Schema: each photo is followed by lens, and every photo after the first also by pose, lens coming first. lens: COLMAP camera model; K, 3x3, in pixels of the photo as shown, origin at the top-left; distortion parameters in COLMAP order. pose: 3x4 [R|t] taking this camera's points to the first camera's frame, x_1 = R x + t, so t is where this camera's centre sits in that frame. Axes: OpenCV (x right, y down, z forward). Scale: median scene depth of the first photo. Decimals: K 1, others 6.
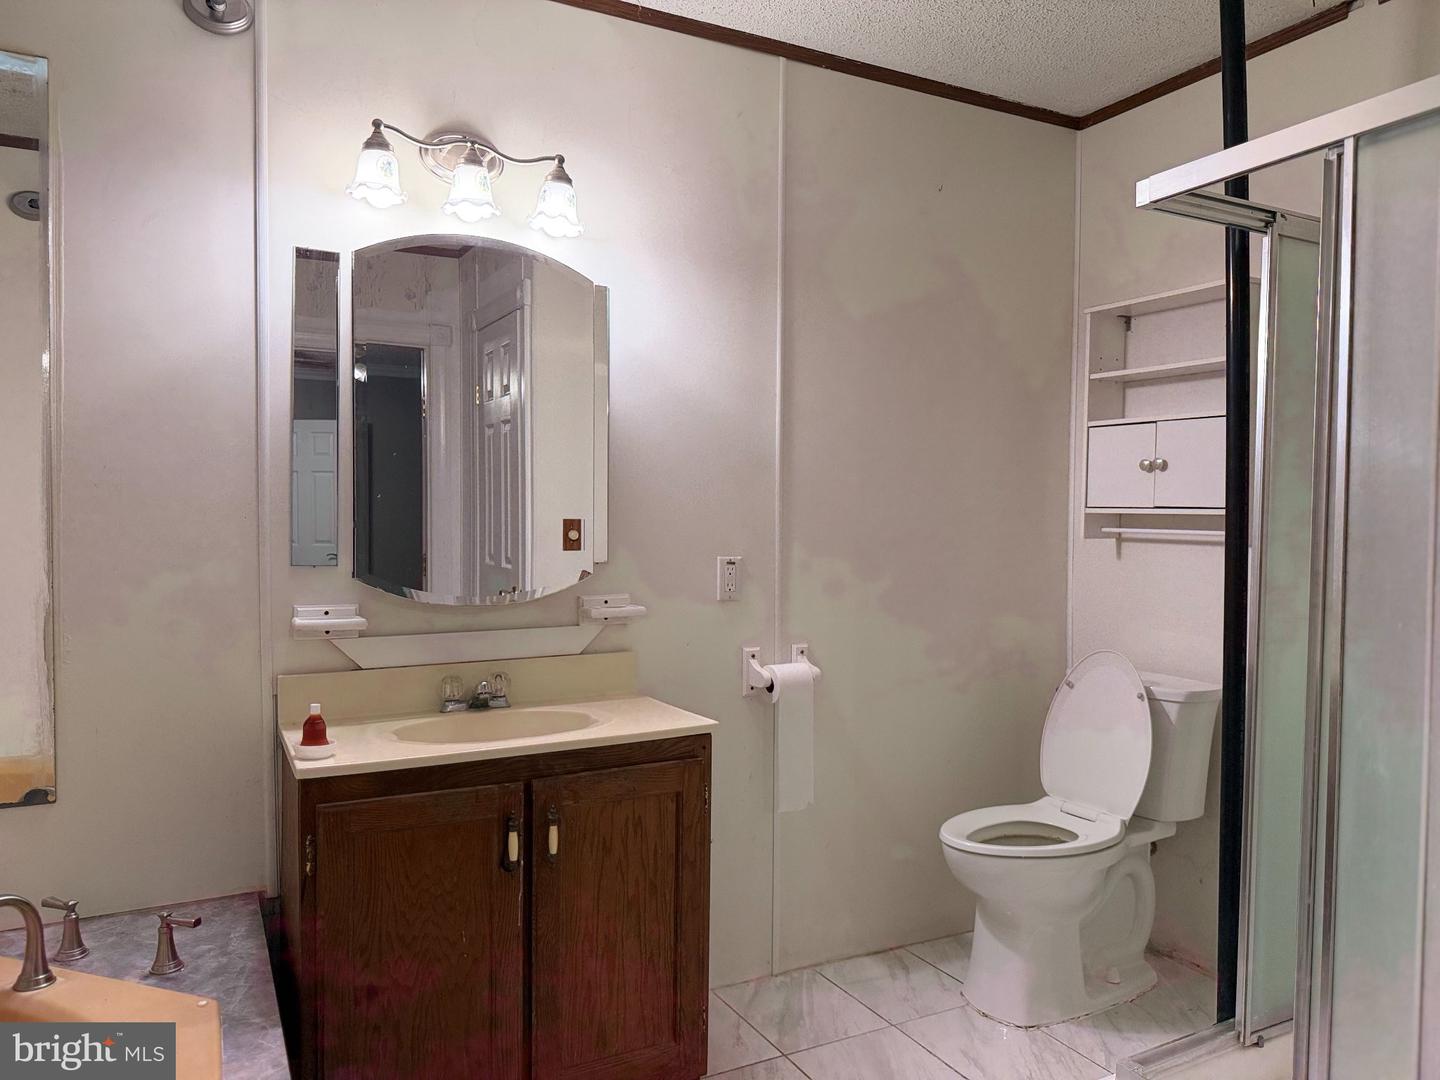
lens RADIAL K [[1013.8, 0, 720.0], [0, 1013.8, 540.0], [0, 0, 1]] dist [0.169947, -0.397522]
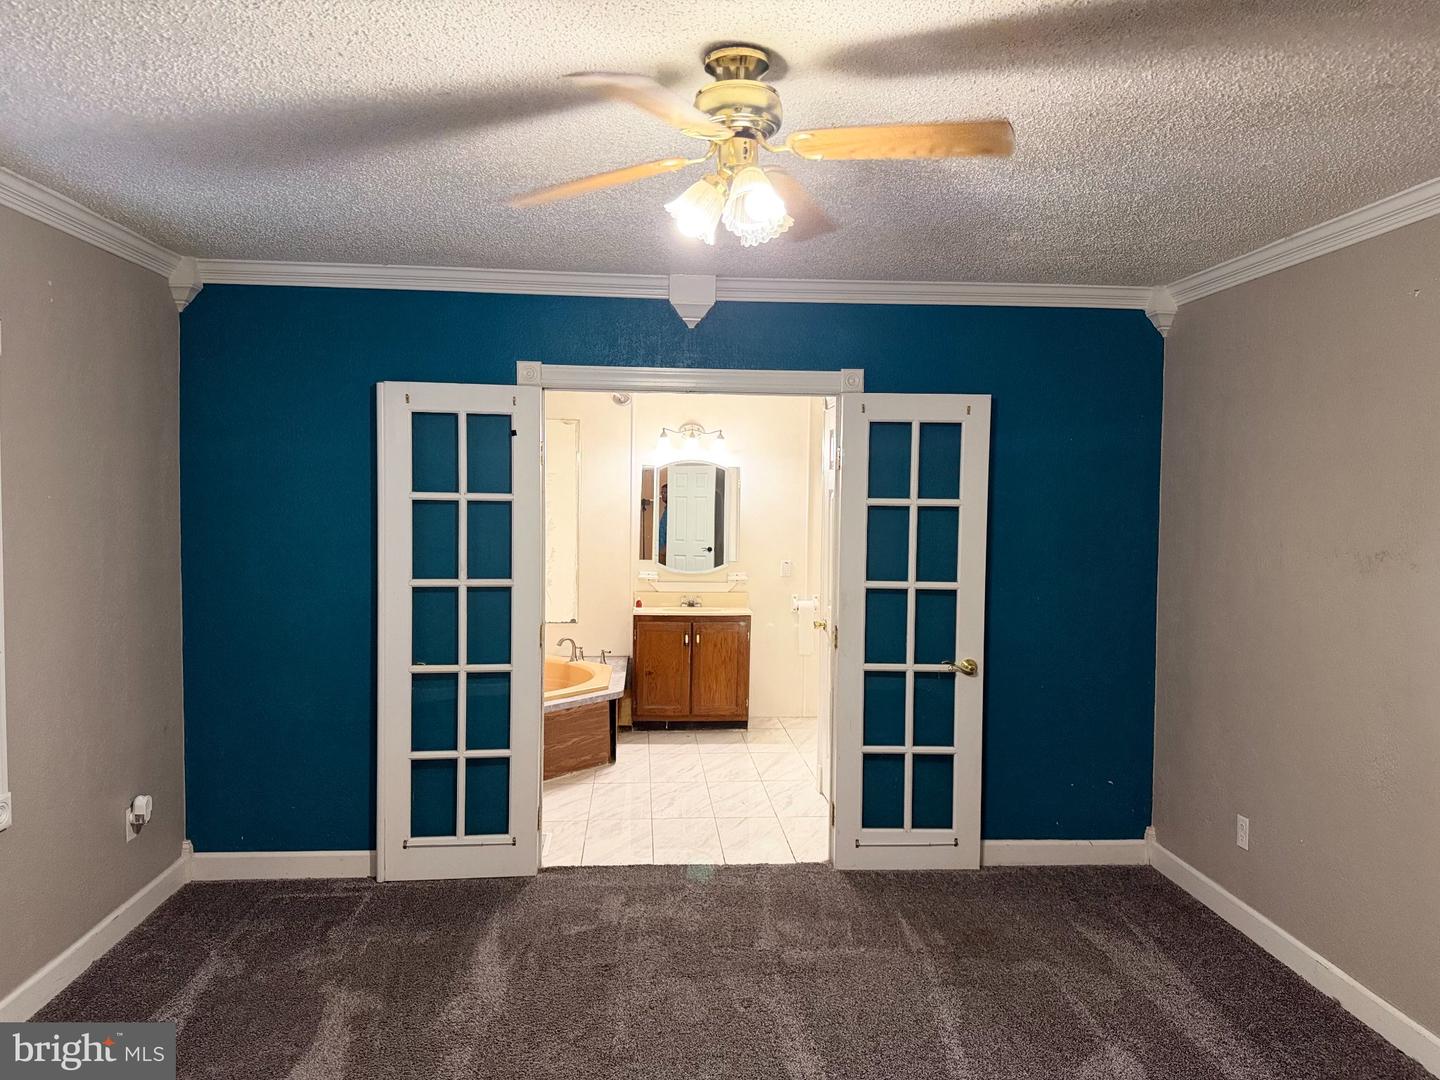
lens RADIAL K [[1013.8, 0, 720.0], [0, 1013.8, 540.0], [0, 0, 1]] dist [0.169947, -0.397522]
pose [[0.918239, 0.023850, -0.395308, 1.060787], [-0.020483, 0.999709, 0.012736, -0.080865], [0.395497, -0.003597, 0.918460, -1.811032]]
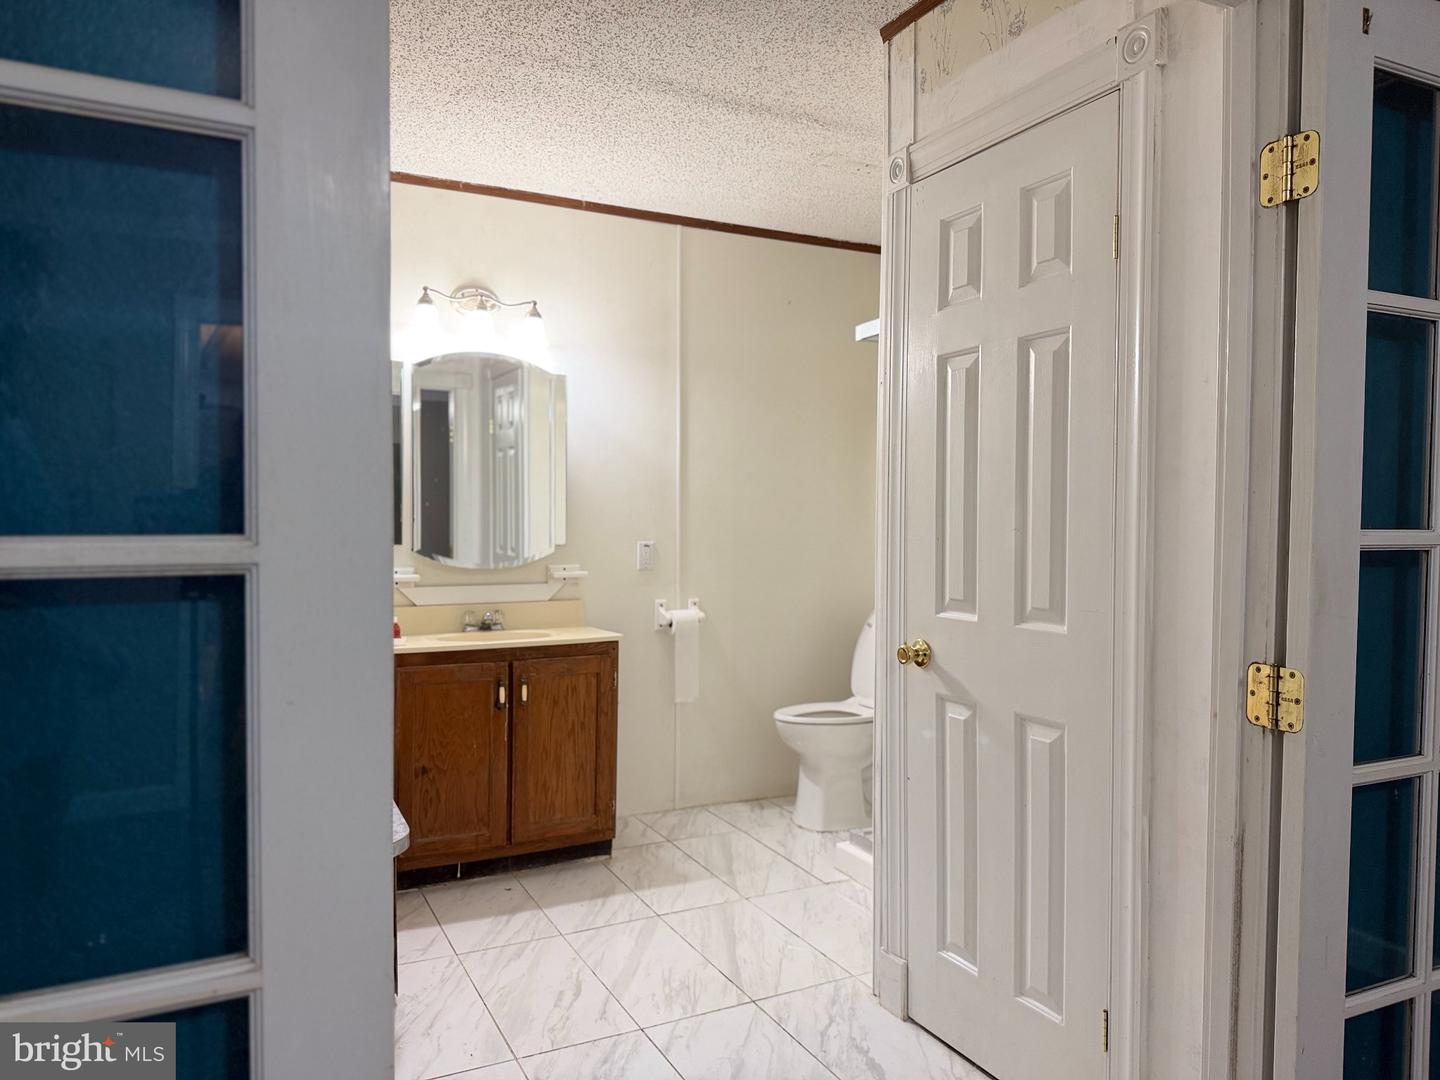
lens RADIAL K [[1013.8, 0, 720.0], [0, 1013.8, 540.0], [0, 0, 1]] dist [0.169947, -0.397522]
pose [[0.999755, -0.000063, -0.022119, 0.183581], [-0.000021, 0.999993, -0.003796, 0.022543], [0.022119, 0.003796, 0.999748, -0.657972]]
